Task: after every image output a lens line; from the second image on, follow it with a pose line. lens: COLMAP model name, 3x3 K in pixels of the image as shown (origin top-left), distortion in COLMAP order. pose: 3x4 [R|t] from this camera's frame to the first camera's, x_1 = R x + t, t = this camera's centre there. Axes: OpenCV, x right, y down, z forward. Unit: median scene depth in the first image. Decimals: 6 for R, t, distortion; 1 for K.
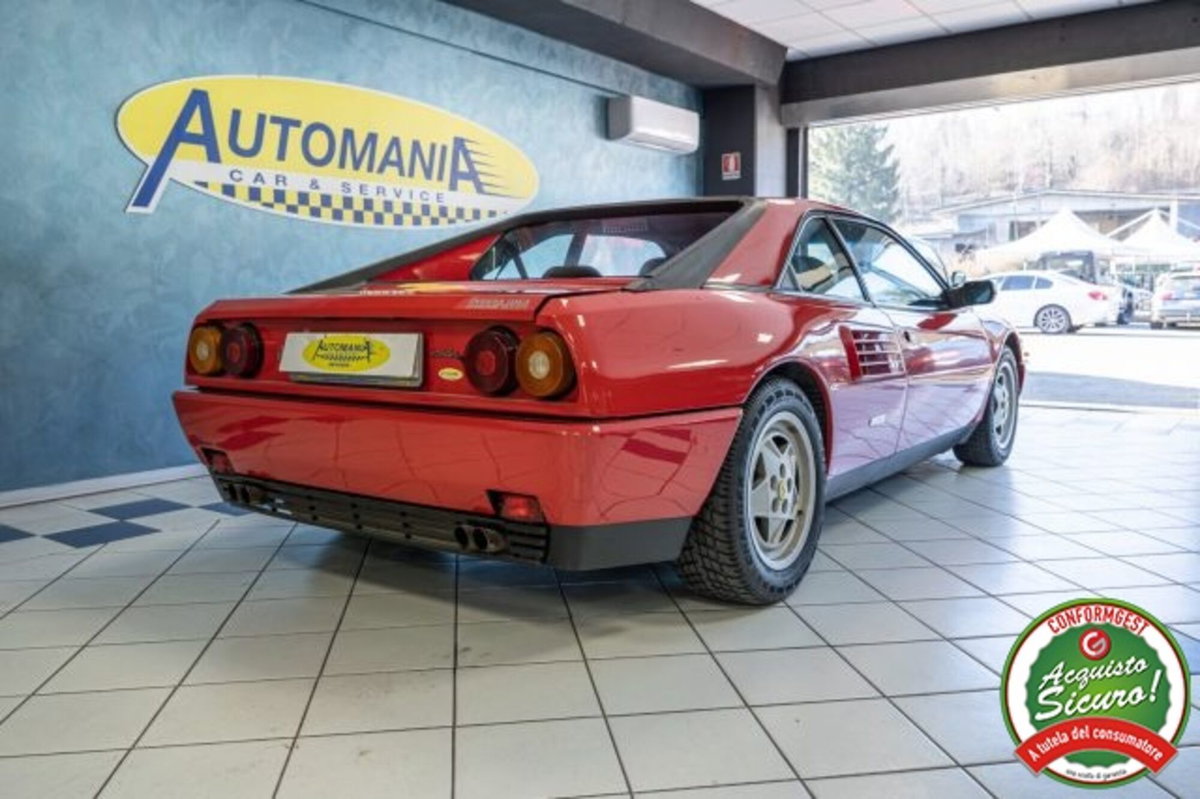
lens RADIAL K [[952.0, 0, 600.0], [0, 952.0, 399.5], [0, 0, 1]] dist [0.008352, -0.002508]
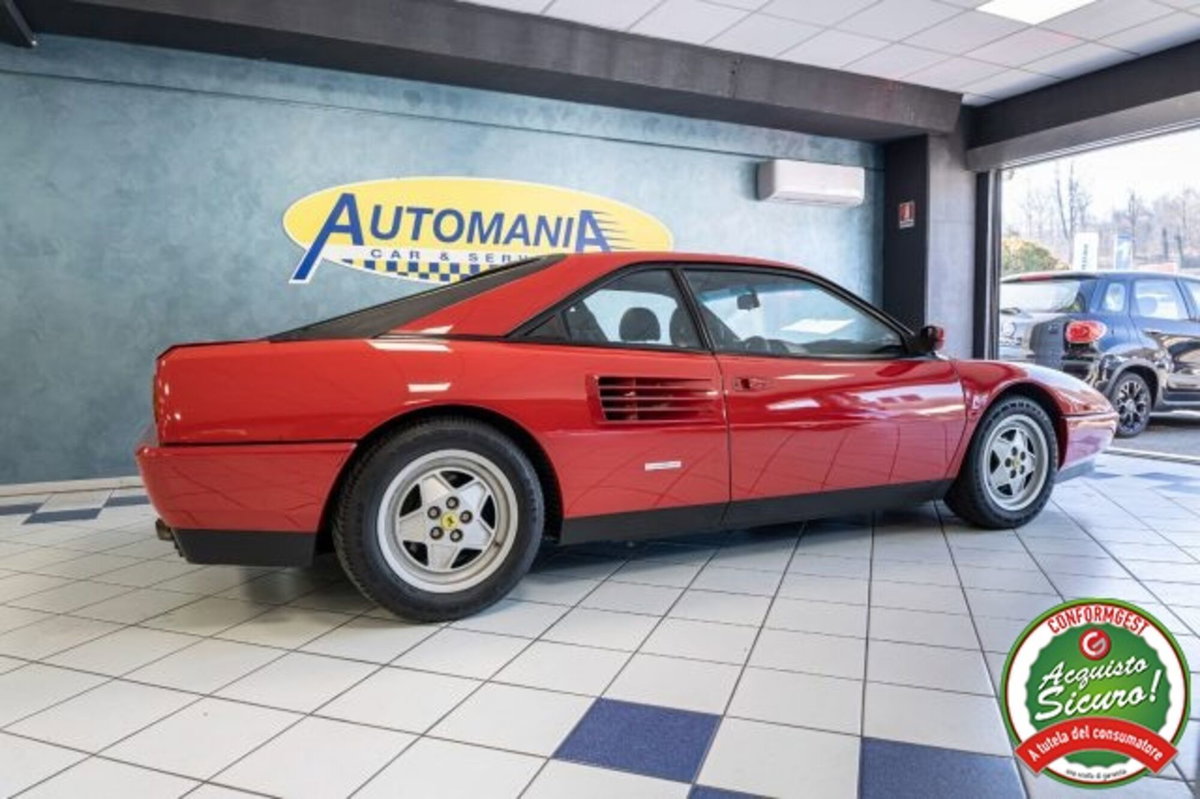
lens RADIAL K [[806.7, 0, 600.0], [0, 806.7, 399.5], [0, 0, 1]] dist [-0.001810, -0.007525]
pose [[0.883874, 0.033193, -0.466546, 0.389429], [-0.048704, 0.998588, -0.021225, -0.016738], [0.465183, 0.041483, 0.884242, 0.127078]]
